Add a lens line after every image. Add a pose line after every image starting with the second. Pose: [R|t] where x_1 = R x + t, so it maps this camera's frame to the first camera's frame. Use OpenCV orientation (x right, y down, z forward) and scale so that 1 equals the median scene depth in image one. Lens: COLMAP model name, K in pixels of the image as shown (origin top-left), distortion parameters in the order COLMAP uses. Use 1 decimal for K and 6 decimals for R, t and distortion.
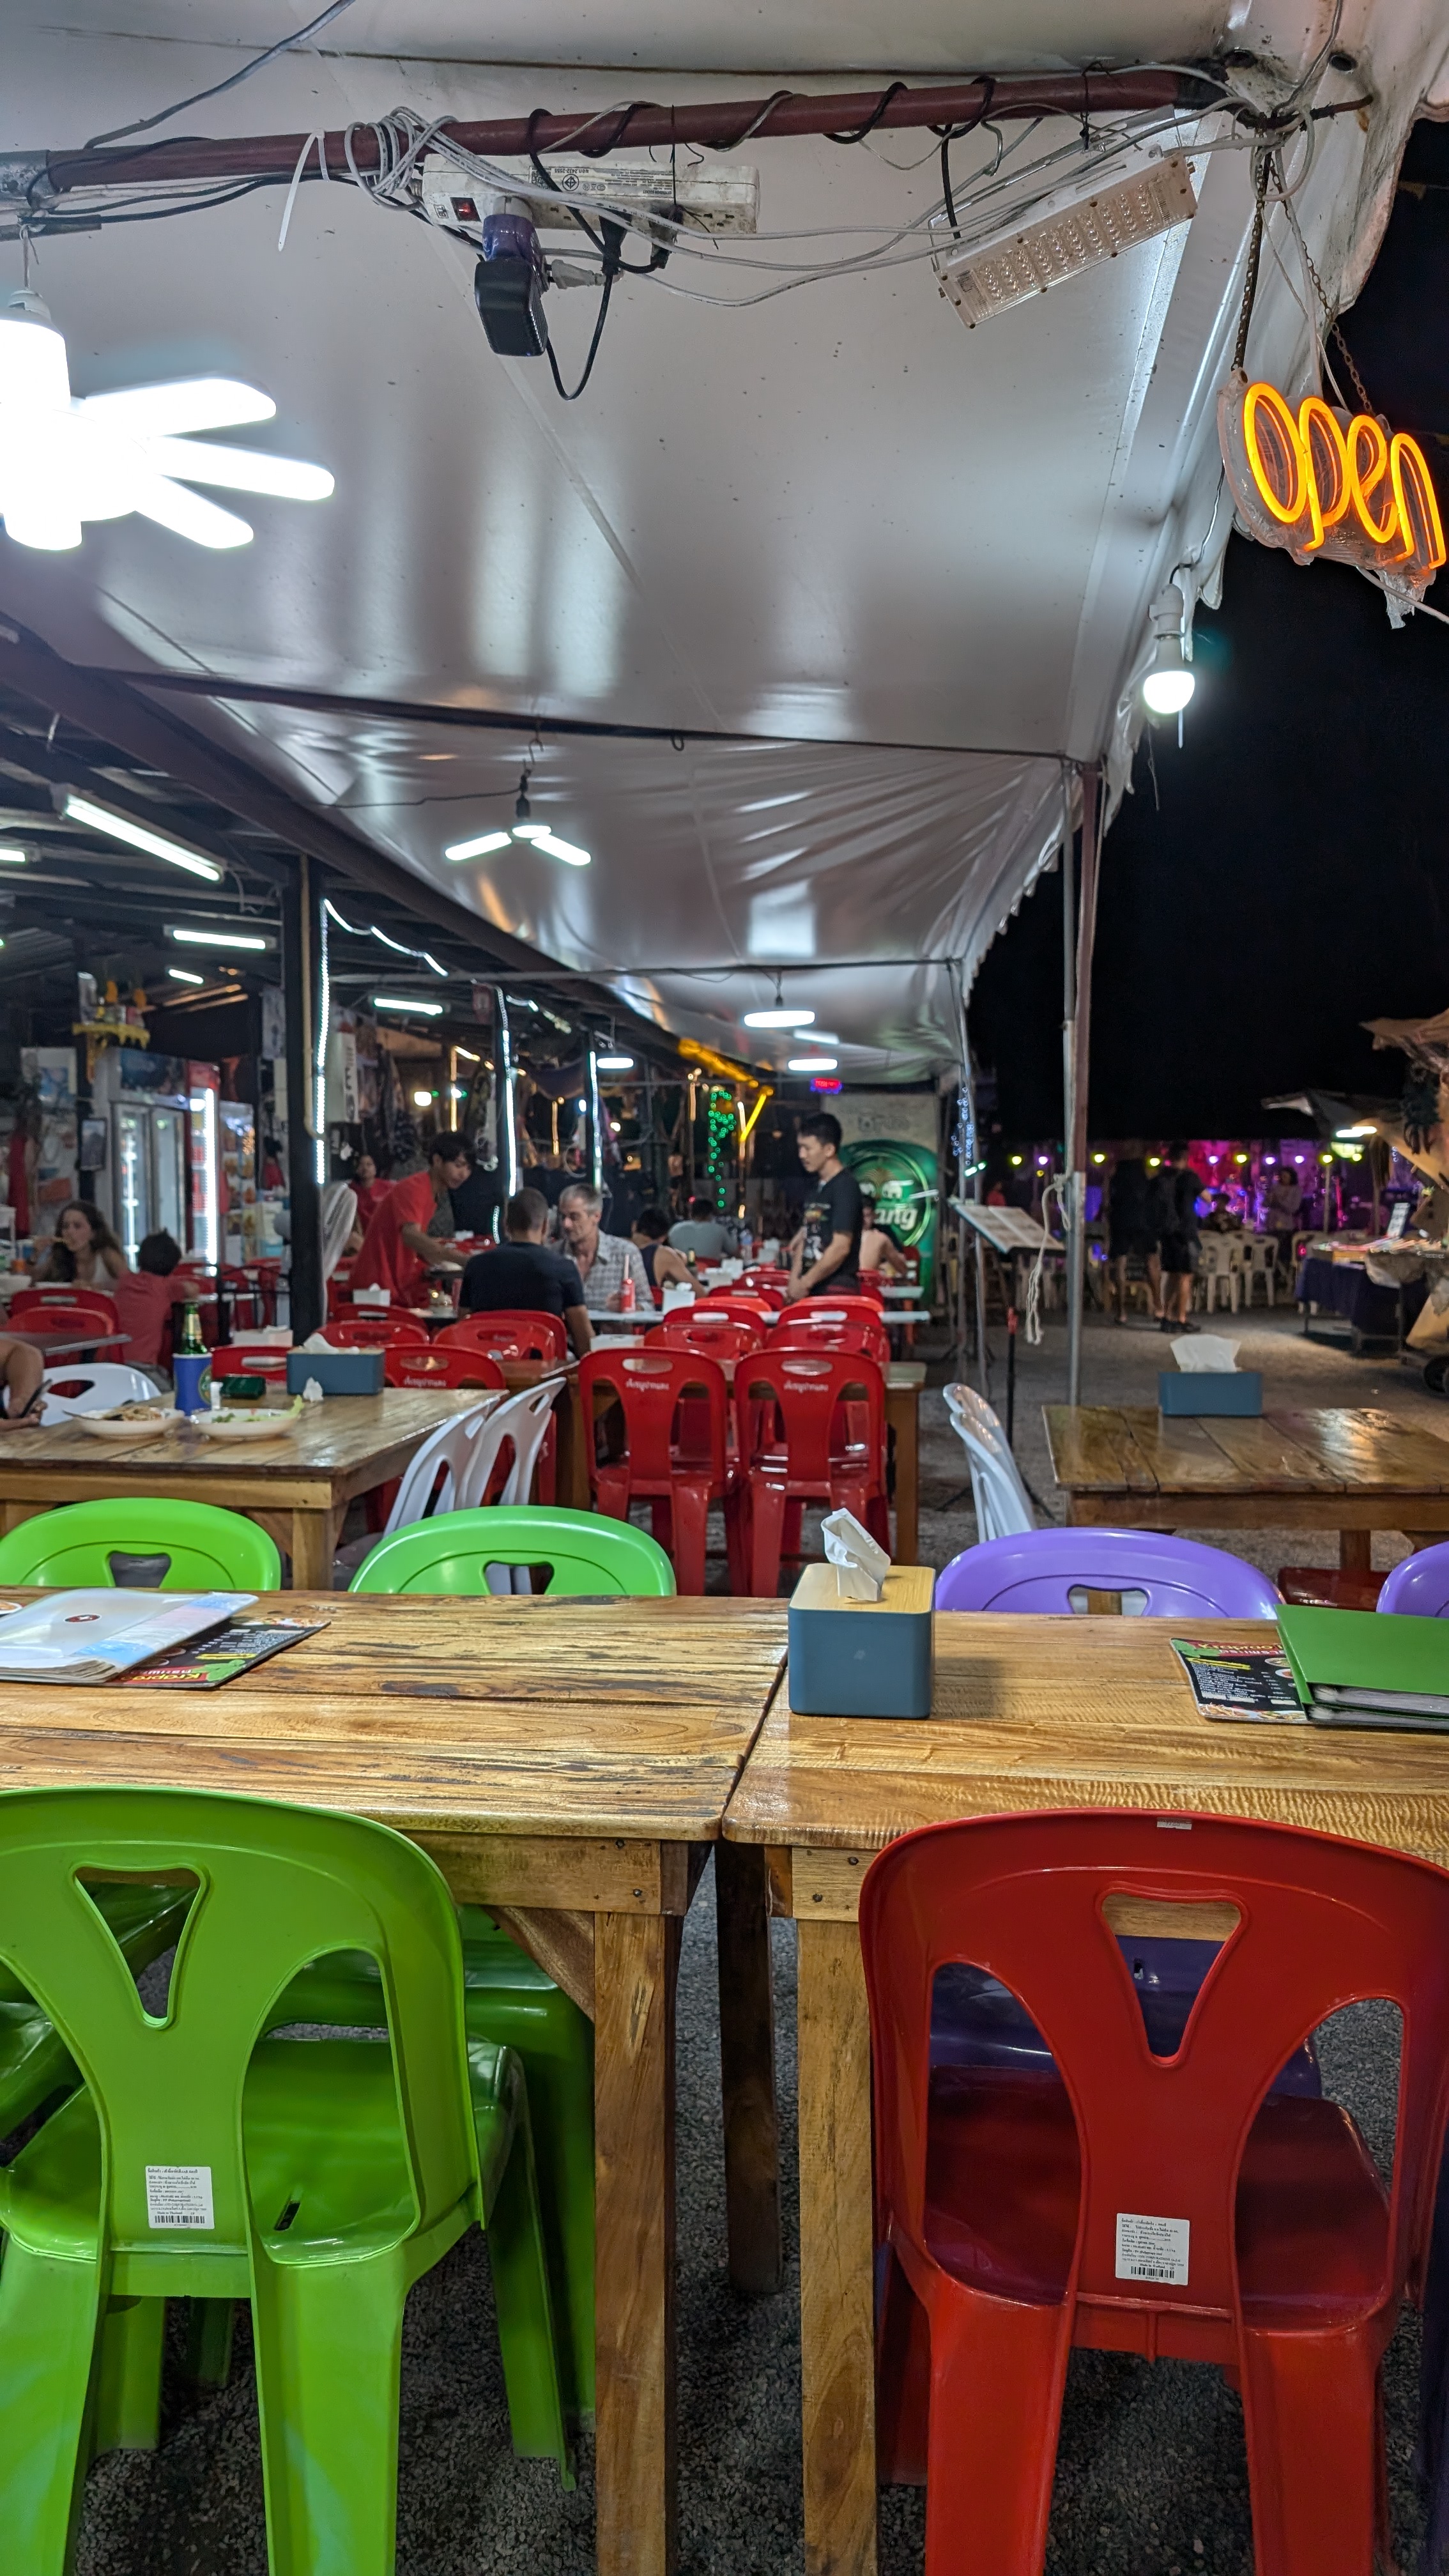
lens RADIAL K [[1816.0, 0, 724.5], [0, 1816.0, 1288.0], [0, 0, 1]] dist [0.007208, -0.002265]
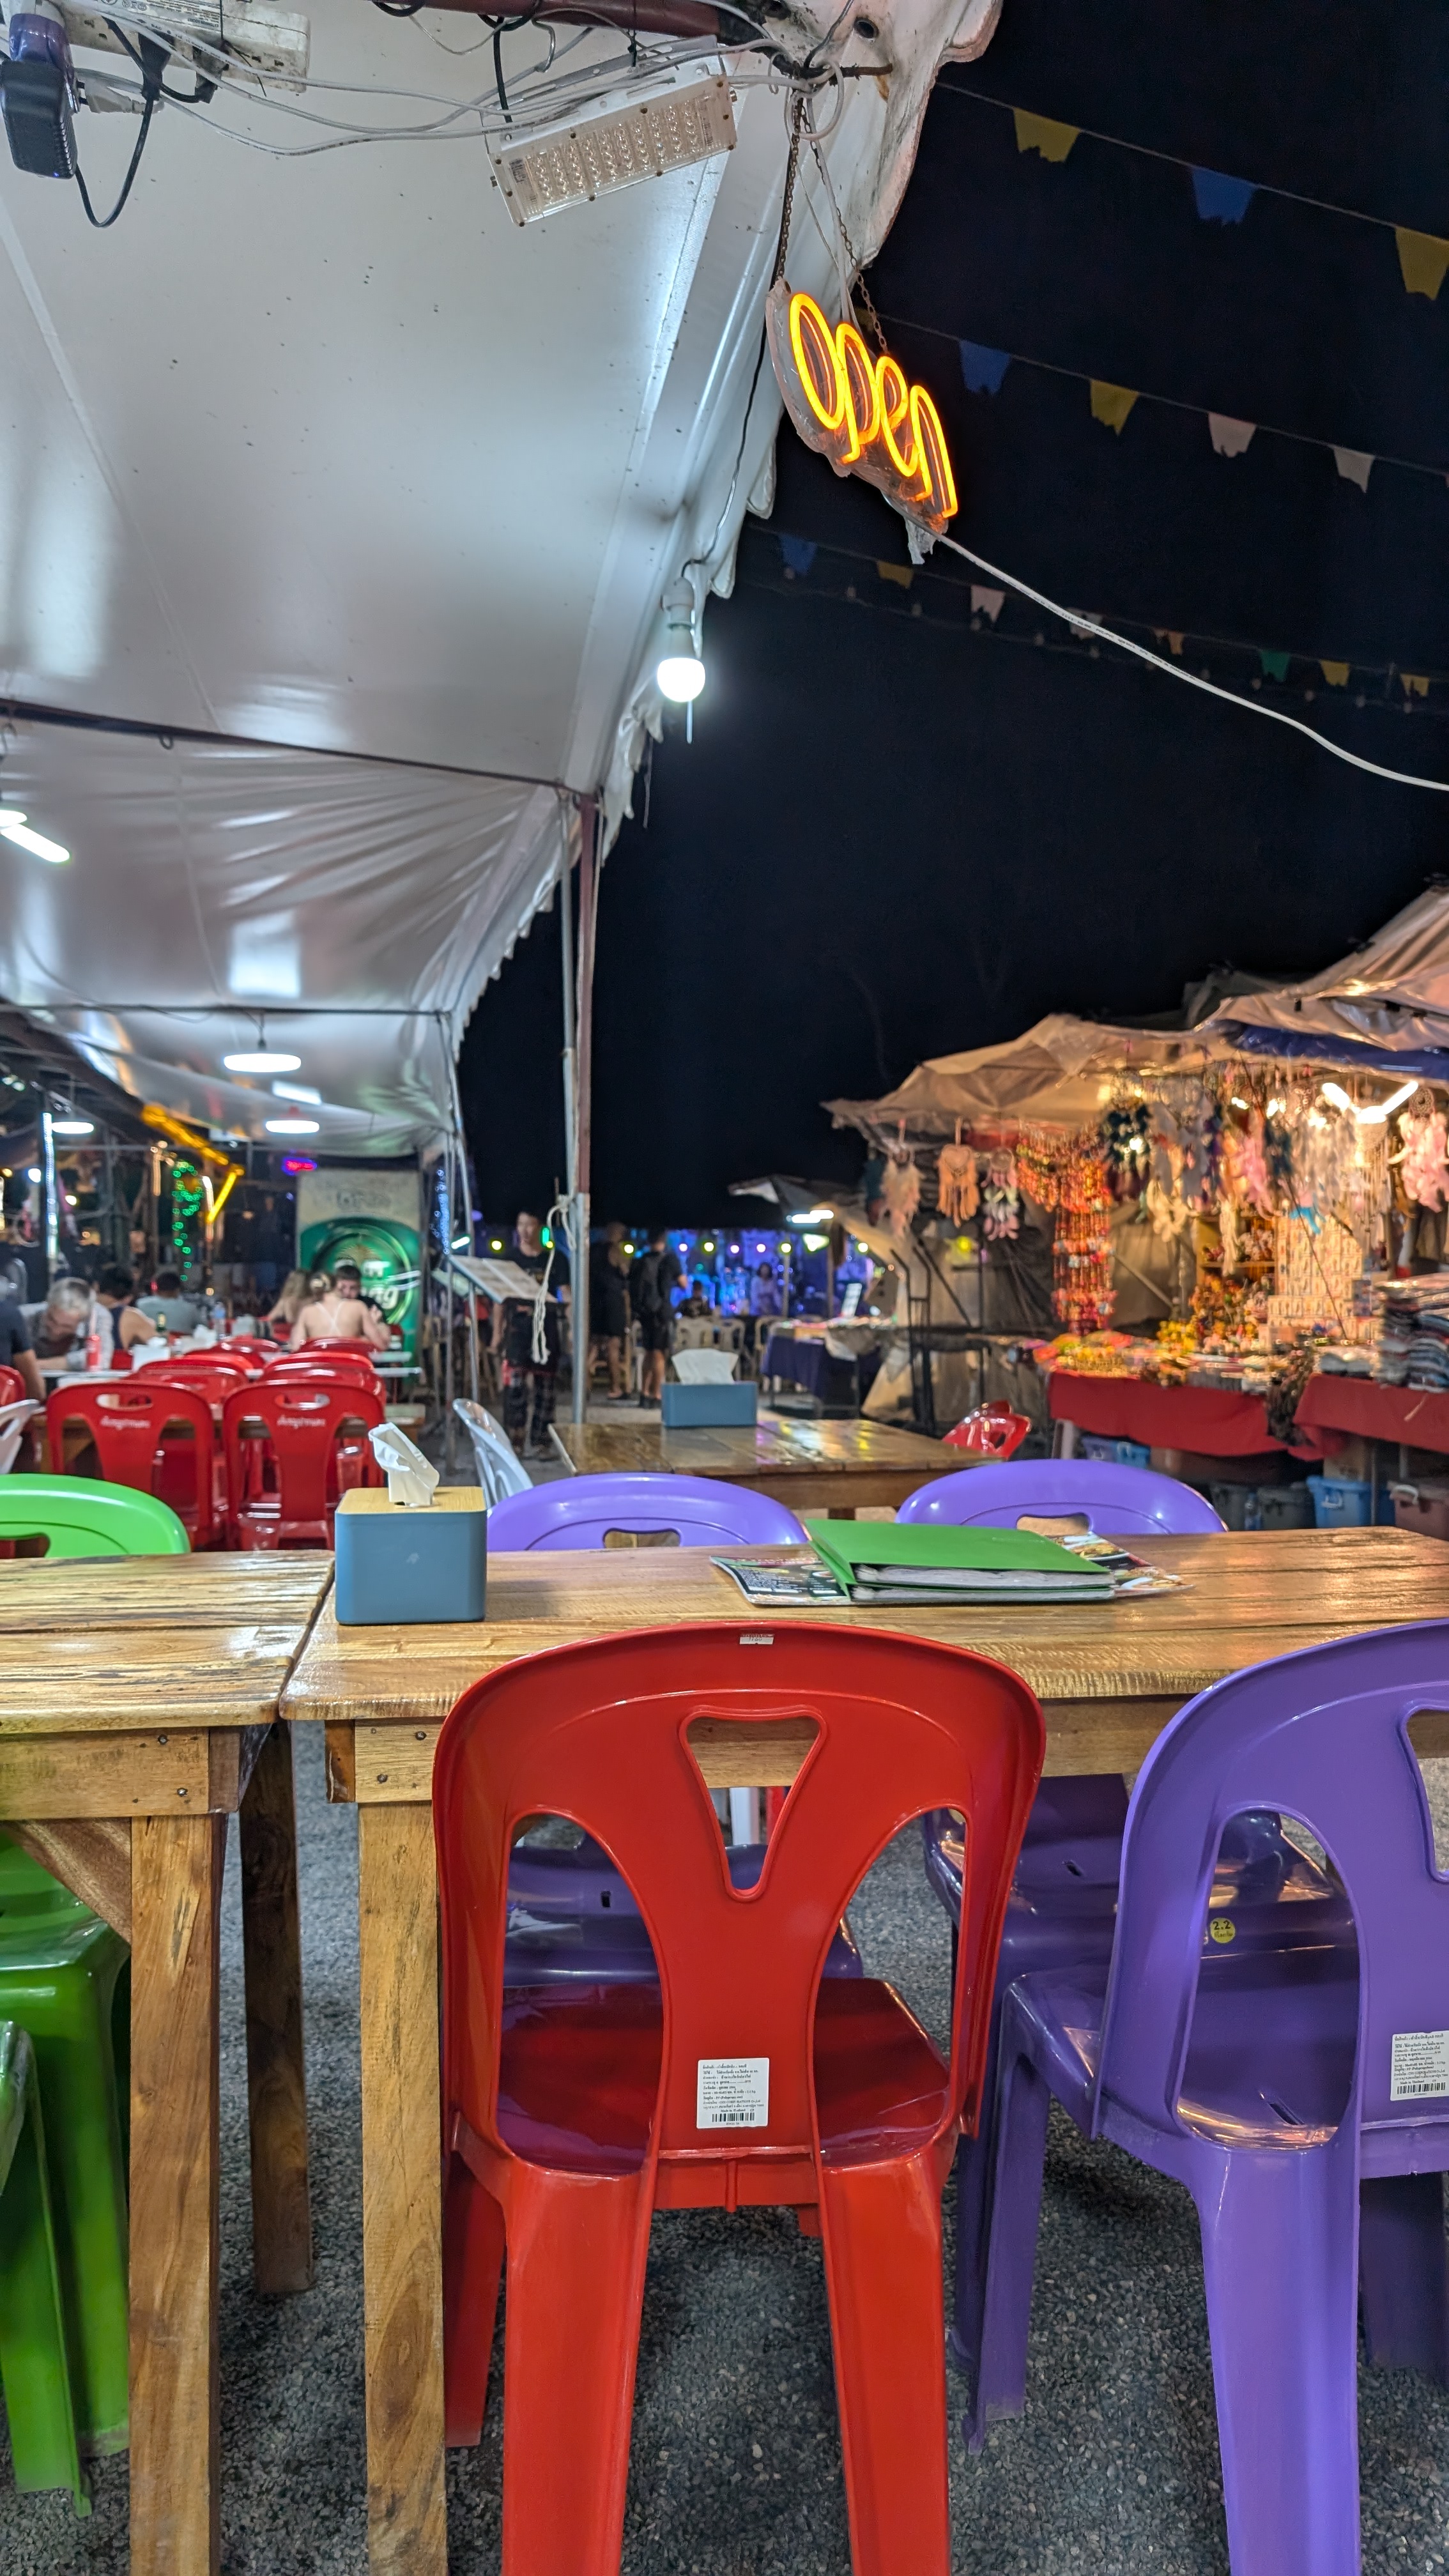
lens RADIAL K [[1815.1, 0, 724.5], [0, 1815.1, 1288.0], [0, 0, 1]] dist [0.049088, -0.067924]
pose [[0.959419, 0.002213, 0.281976, -0.039502], [0.011239, 0.998874, -0.046081, 0.106430], [-0.281761, 0.047381, 0.958314, 0.021455]]
